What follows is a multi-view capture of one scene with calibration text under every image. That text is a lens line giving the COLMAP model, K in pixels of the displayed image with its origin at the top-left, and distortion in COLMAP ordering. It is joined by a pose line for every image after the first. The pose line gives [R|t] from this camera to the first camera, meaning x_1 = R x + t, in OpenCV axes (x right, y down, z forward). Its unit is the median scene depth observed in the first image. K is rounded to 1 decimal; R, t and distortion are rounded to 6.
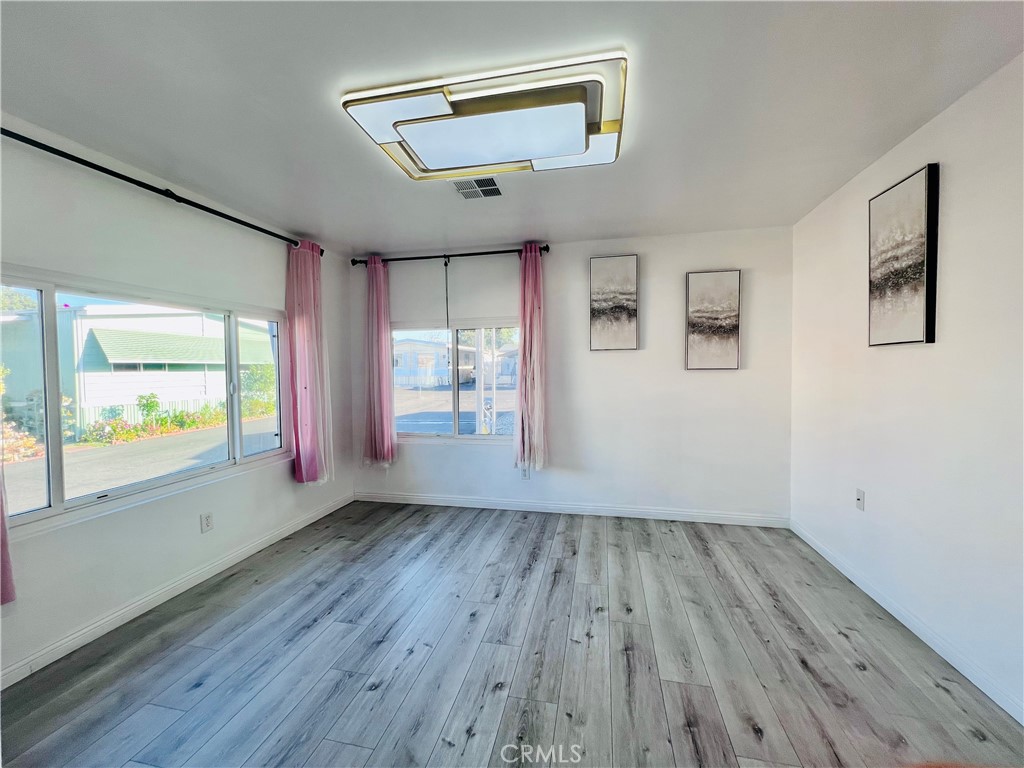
lens RADIAL K [[414.0, 0, 513.7], [0, 414.0, 382.0], [0, 0, 1]] dist [0.003359, 0.000143]
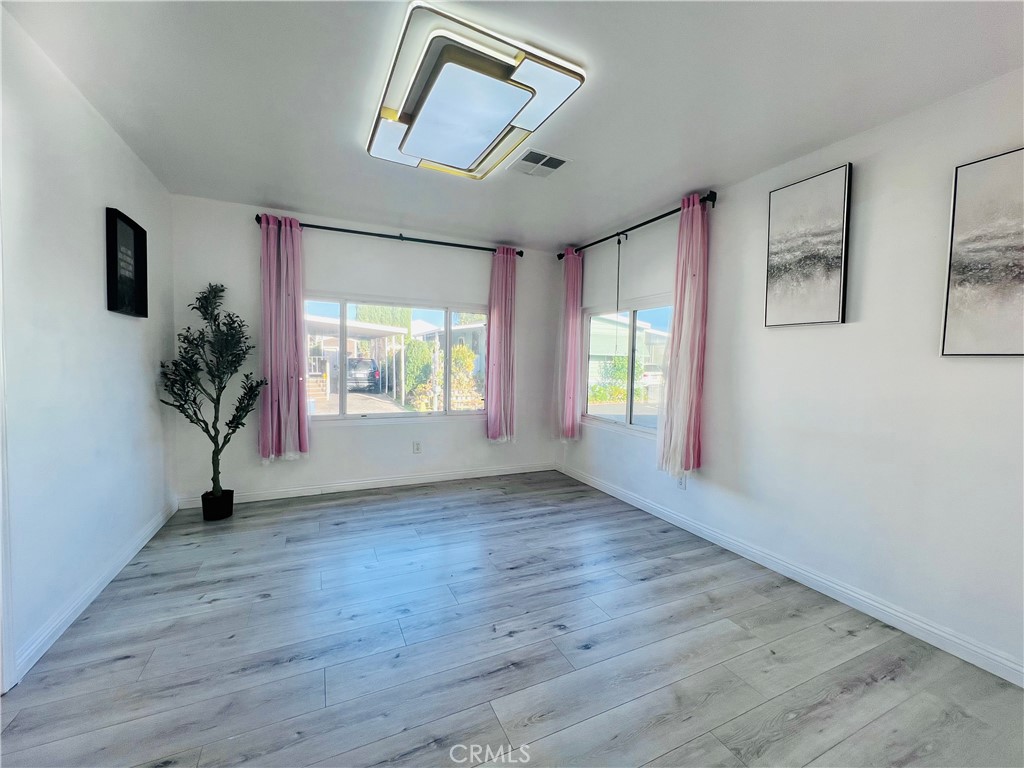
lens RADIAL K [[414.0, 0, 509.5], [0, 414.0, 384.6], [0, 0, 1]] dist [0.003359, 0.000143]
pose [[0.609988, 0.070511, -0.789267, 0.507662], [-0.058276, 0.997328, 0.044059, 0.014797], [0.790265, 0.019119, 0.612467, 0.252503]]
